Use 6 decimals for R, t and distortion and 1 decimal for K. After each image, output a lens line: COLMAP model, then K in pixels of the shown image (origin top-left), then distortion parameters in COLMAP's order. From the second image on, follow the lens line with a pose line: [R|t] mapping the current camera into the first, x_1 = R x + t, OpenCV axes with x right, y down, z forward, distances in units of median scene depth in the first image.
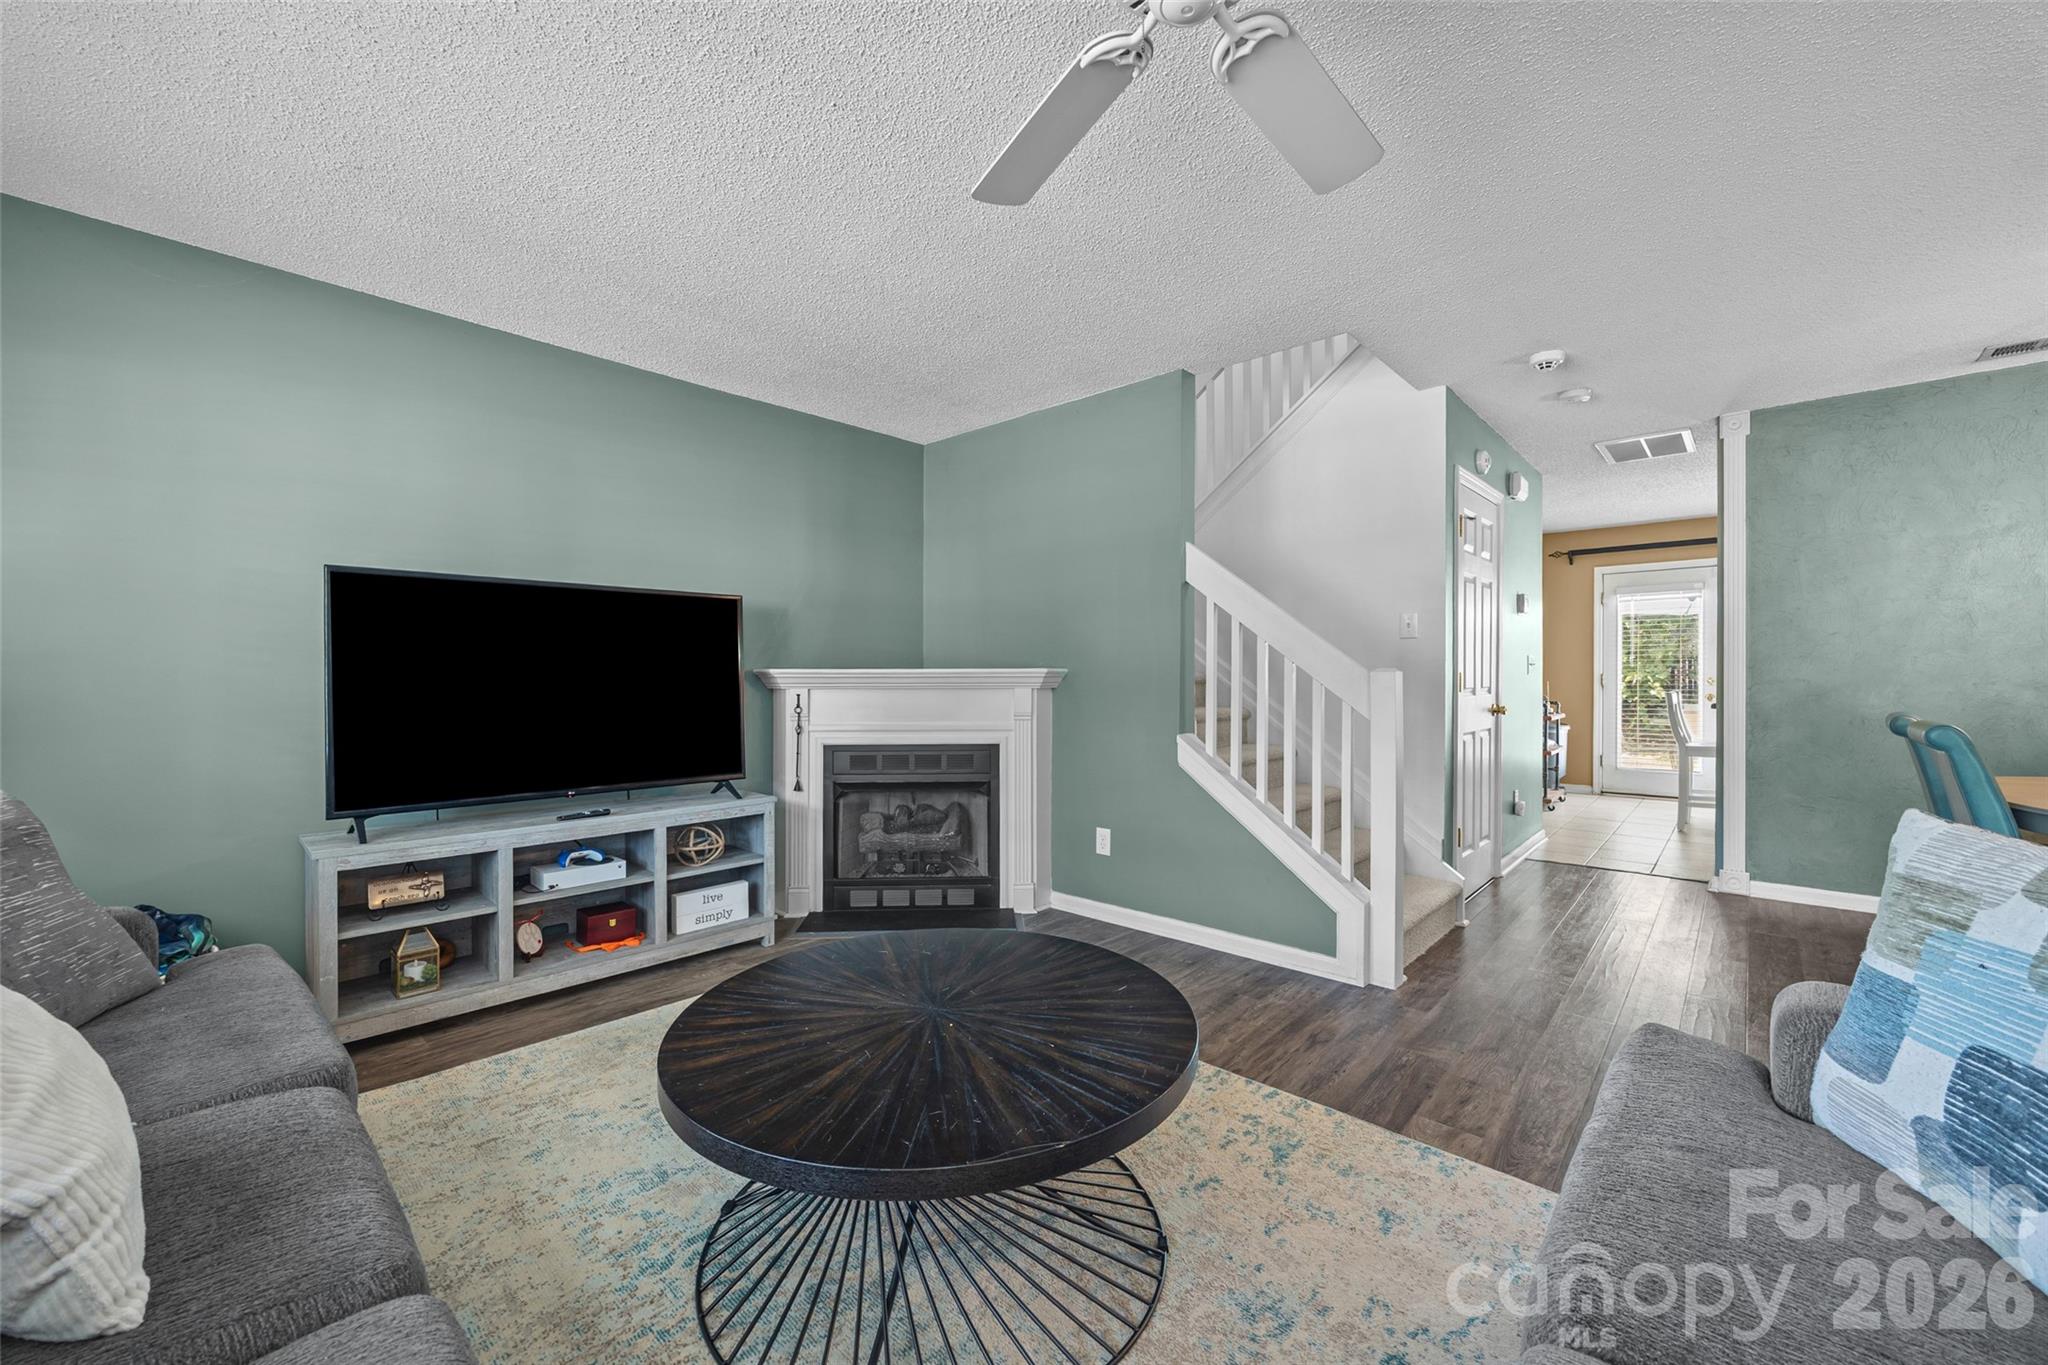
lens RADIAL K [[786.7, 0, 1015.1], [0, 786.7, 677.5], [0, 0, 1]] dist [-0.002888, 0.000174]
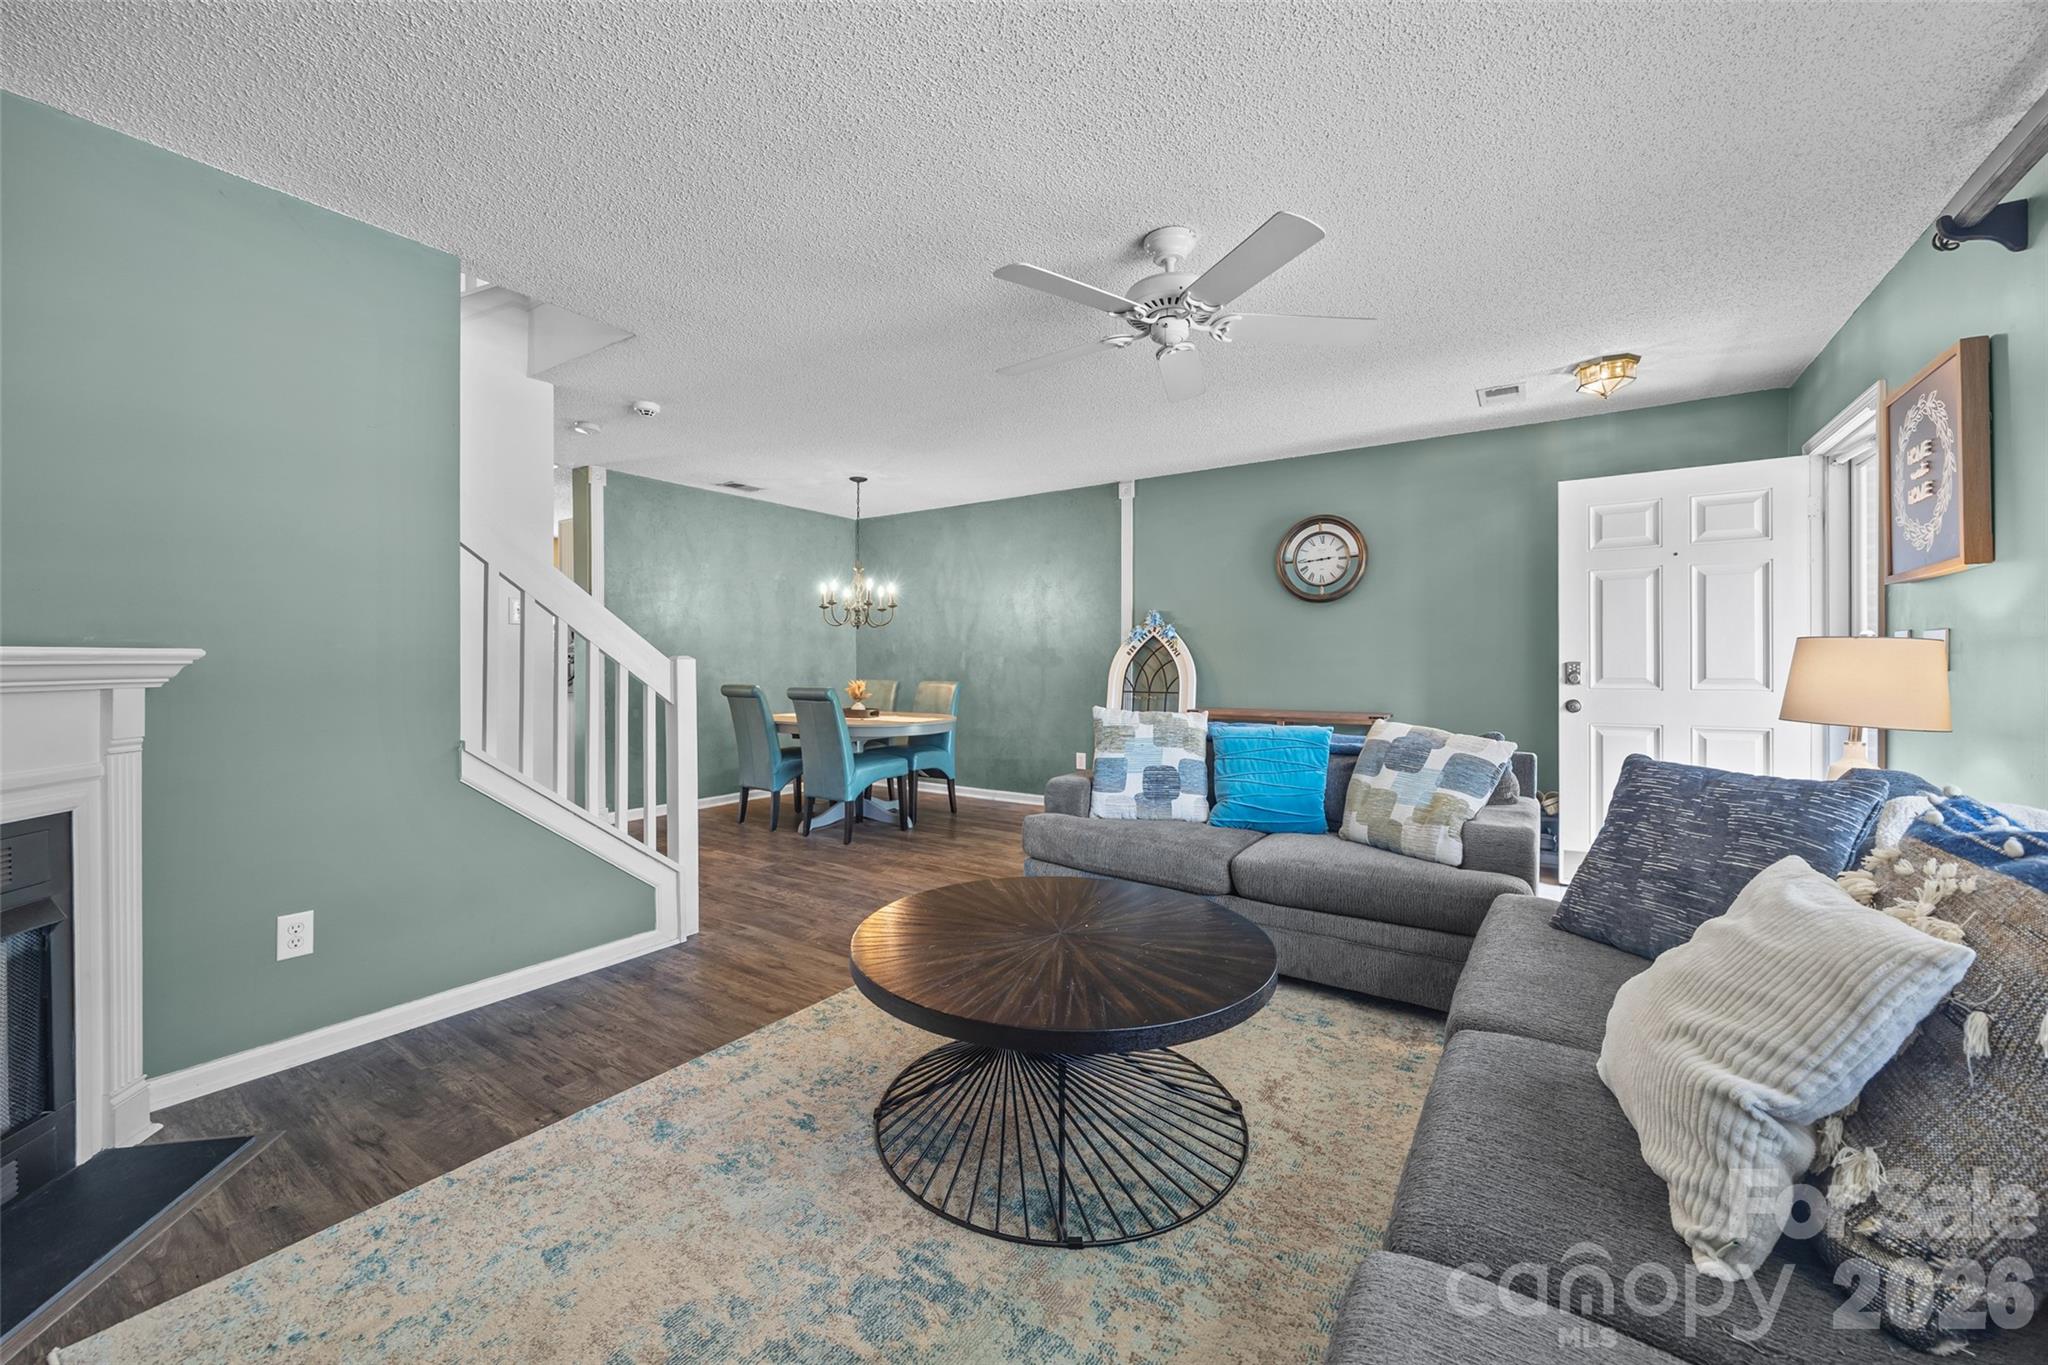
lens RADIAL K [[786.7, 0, 1015.8], [0, 786.7, 669.3], [0, 0, 1]] dist [-0.002888, 0.000174]
pose [[-0.145674, -0.005326, 0.989318, -0.723725], [0.001533, 0.999983, 0.005609, 0.001821], [-0.989331, 0.002334, -0.145663, 0.692059]]
